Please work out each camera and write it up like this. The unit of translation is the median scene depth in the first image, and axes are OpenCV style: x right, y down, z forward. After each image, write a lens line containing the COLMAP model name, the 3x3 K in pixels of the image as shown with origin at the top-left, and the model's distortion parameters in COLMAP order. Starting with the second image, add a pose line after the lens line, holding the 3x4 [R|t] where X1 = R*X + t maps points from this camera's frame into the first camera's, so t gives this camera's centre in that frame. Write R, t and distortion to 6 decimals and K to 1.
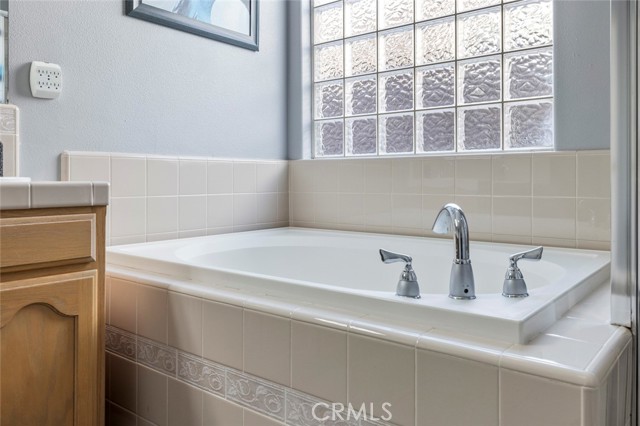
lens RADIAL K [[517.3, 0, 321.2], [0, 517.3, 175.6], [0, 0, 1]] dist [0.000724, -0.000572]
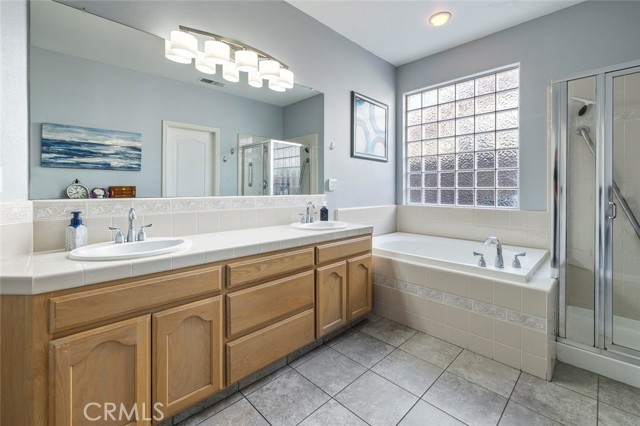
lens RADIAL K [[280.6, 0, 320.9], [0, 280.6, 188.5], [0, 0, 1]] dist [-0.000475, -0.000124]
pose [[0.993788, 0.004955, -0.111176, -0.548353], [-0.004749, 0.999986, 0.002112, -0.216532], [0.111185, -0.001571, 0.993799, -0.738631]]
